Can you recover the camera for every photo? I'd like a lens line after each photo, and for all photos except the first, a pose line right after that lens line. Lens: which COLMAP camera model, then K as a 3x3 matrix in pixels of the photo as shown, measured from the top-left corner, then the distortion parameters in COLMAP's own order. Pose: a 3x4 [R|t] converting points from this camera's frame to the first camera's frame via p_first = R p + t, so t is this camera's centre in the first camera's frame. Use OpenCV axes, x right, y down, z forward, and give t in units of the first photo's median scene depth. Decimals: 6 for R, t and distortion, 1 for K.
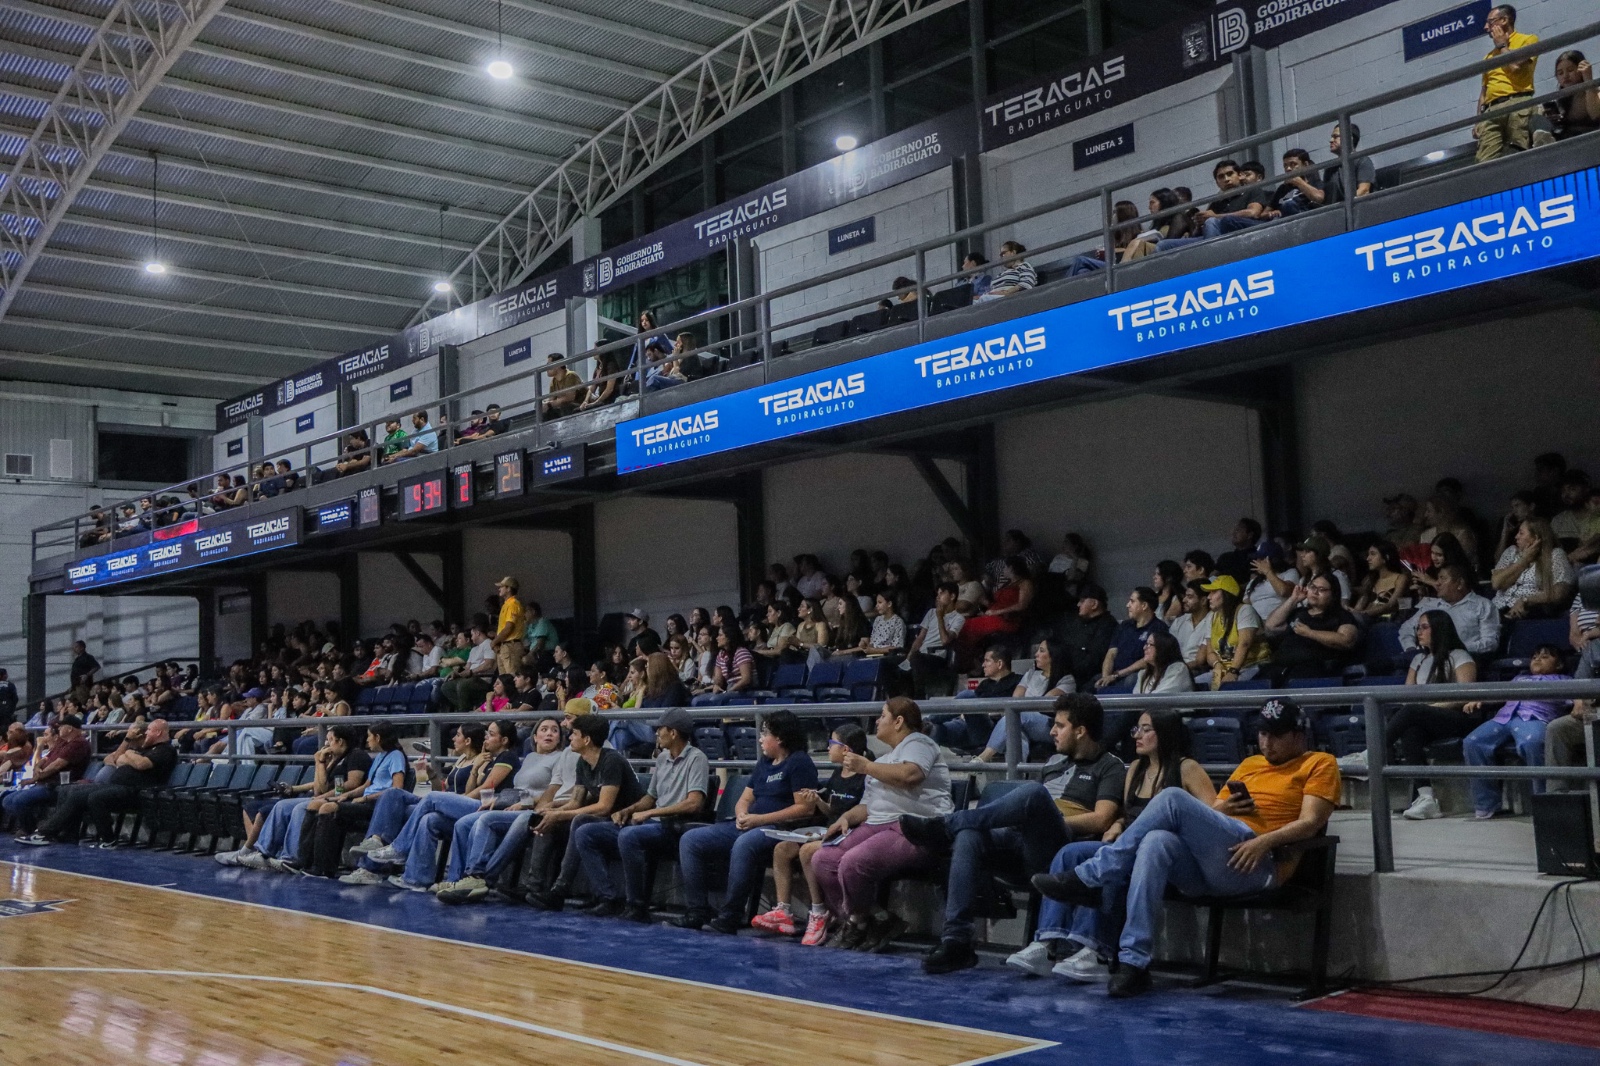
lens RADIAL K [[1691.0, 0, 800.0], [0, 1691.0, 533.0], [0, 0, 1]] dist [-0.014611, 0.223796]
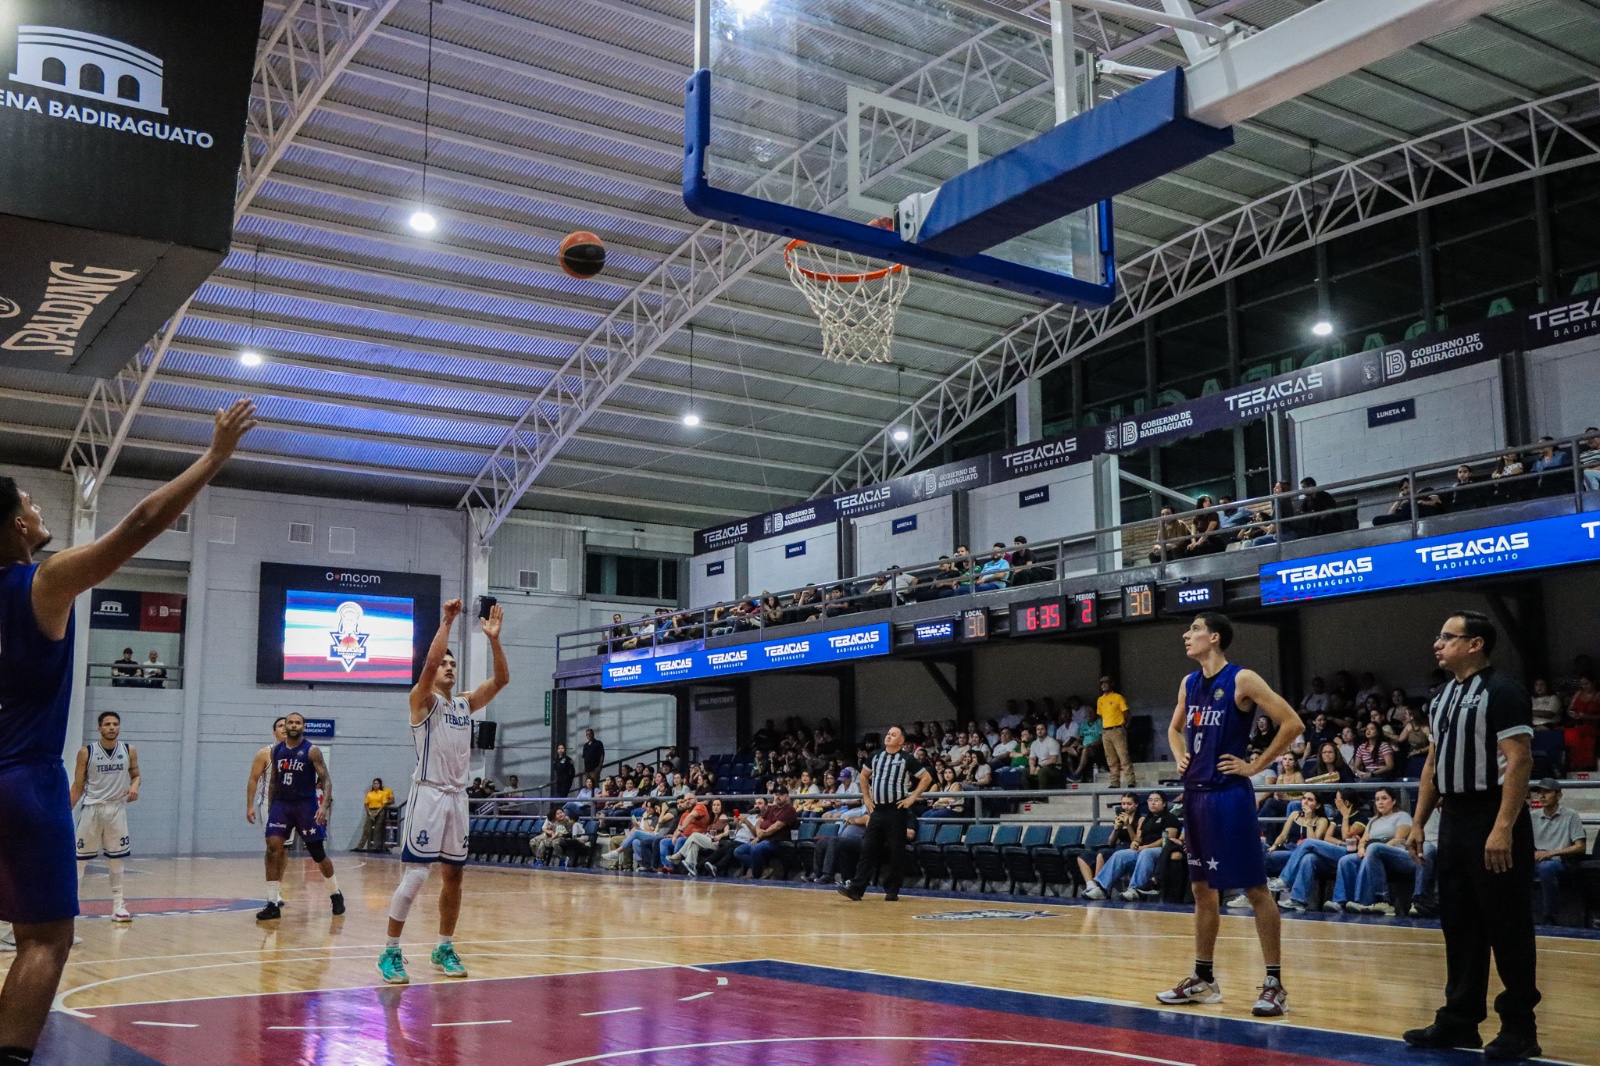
lens RADIAL K [[1631.7, 0, 800.3], [0, 1631.7, 564.8], [0, 0, 1]] dist [-0.061813, 0.215157]
pose [[0.997219, 0.017337, -0.072481, -0.215659], [-0.020920, 0.998581, -0.048979, 0.001415], [0.071529, 0.050359, 0.996166, -0.143197]]
